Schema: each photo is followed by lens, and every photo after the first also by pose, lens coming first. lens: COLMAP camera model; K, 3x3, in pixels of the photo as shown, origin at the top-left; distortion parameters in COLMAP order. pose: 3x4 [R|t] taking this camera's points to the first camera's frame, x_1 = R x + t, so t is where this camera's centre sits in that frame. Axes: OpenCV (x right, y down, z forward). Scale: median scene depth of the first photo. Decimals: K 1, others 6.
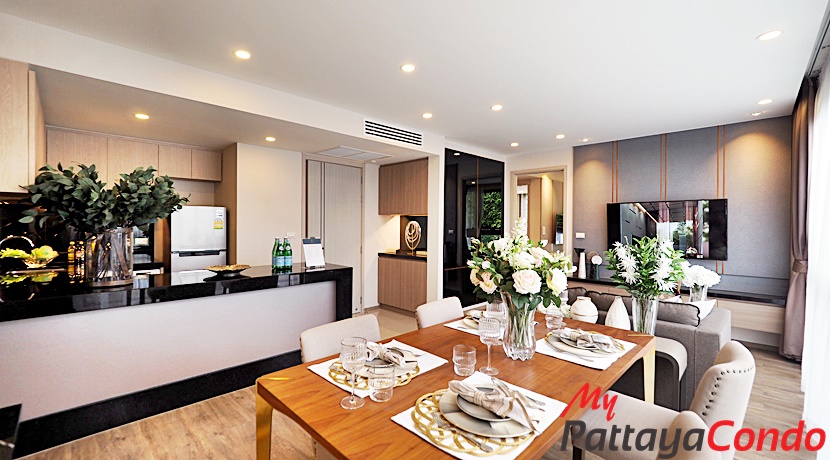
lens RADIAL K [[344.0, 0, 408.4], [0, 344.0, 226.4], [0, 0, 1]] dist [-0.015395, -0.000033]
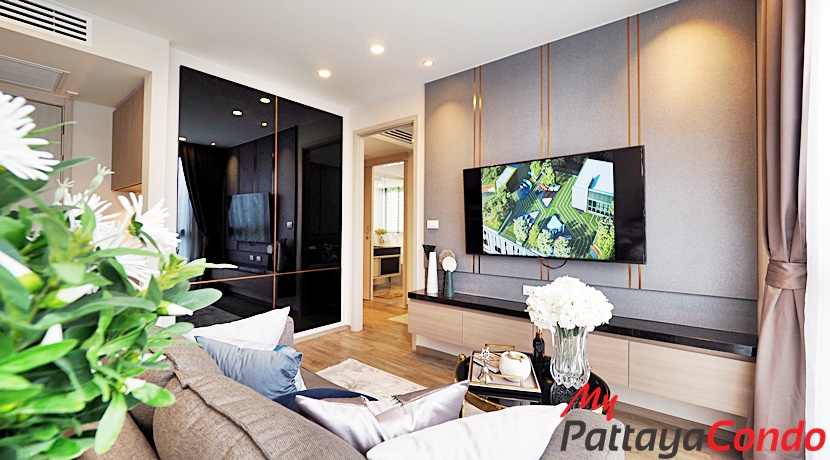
lens RADIAL K [[344.0, 0, 408.4], [0, 344.0, 226.4], [0, 0, 1]] dist [-0.015395, -0.000033]
pose [[0.995090, 0.003987, 0.098891, 0.428765], [-0.002511, 0.999884, -0.015038, 0.042391], [-0.098940, 0.014716, 0.994985, 0.418502]]
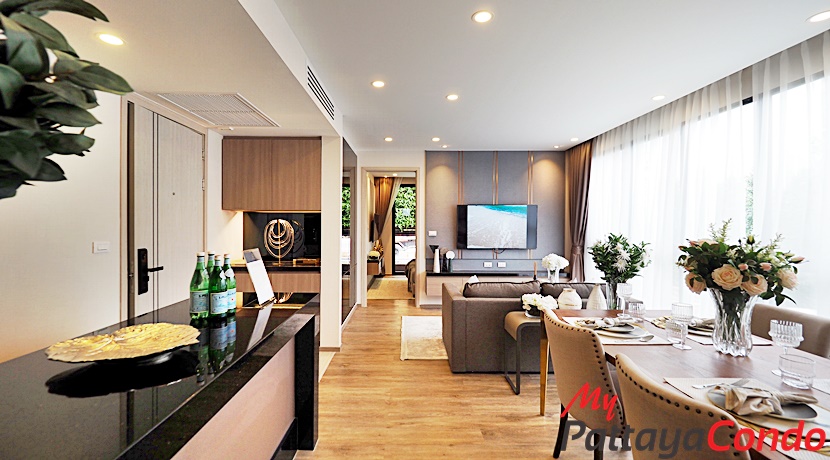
lens RADIAL K [[344.0, 0, 408.4], [0, 344.0, 226.4], [0, 0, 1]] dist [-0.015395, -0.000033]
pose [[0.701121, -0.009658, 0.712977, -0.351969], [0.005393, 0.999951, 0.008243, -0.005551], [-0.713022, -0.001935, 0.701139, 0.317498]]
